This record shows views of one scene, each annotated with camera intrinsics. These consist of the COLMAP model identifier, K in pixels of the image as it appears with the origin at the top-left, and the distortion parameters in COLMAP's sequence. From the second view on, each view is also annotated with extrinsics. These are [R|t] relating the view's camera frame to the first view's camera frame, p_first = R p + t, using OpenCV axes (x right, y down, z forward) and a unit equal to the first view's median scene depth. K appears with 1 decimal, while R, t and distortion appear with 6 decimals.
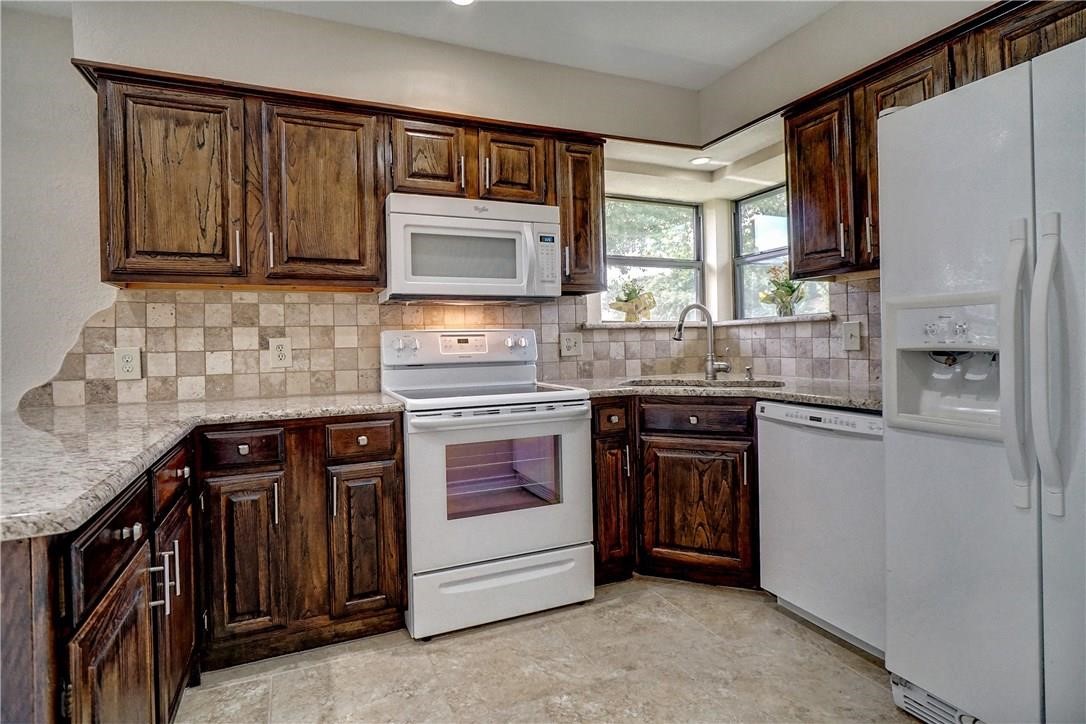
lens RADIAL K [[553.1, 0, 535.0], [0, 553.1, 330.0], [0, 0, 1]] dist [-0.002255, -0.001233]
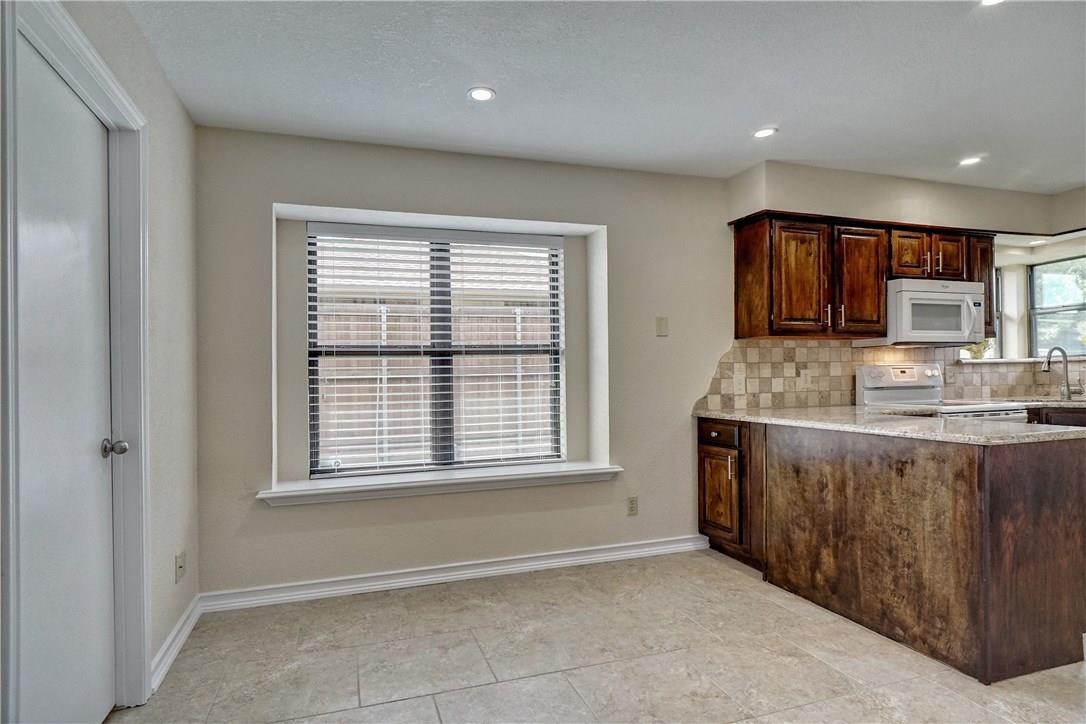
lens RADIAL K [[574.3, 0, 527.6], [0, 574.3, 367.4], [0, 0, 1]] dist [-0.006618, -0.001924]
pose [[0.996856, 0.000804, -0.079227, -1.159159], [-0.000636, 0.999998, 0.002141, 0.005787], [0.079229, -0.002084, 0.996854, -0.704416]]
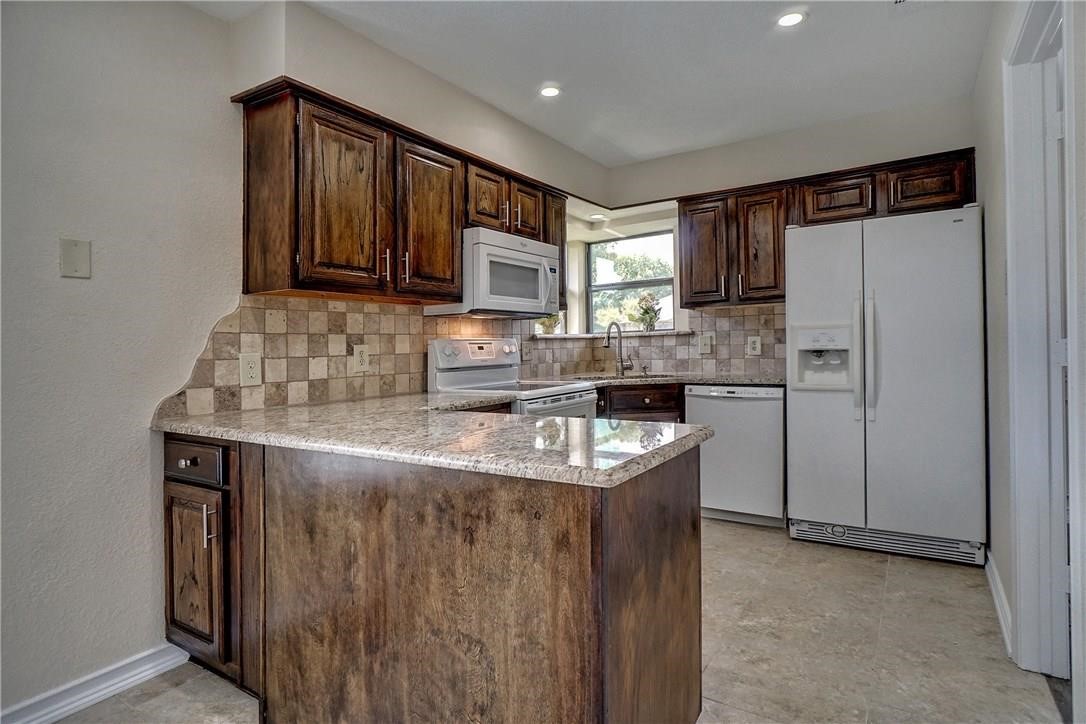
lens RADIAL K [[574.3, 0, 522.4], [0, 574.3, 334.9], [0, 0, 1]] dist [-0.006618, -0.001924]
pose [[0.843846, 0.011421, 0.536463, -0.828883], [-0.003494, 0.999869, -0.015792, 0.012310], [-0.536574, 0.011451, 0.843776, -0.123443]]
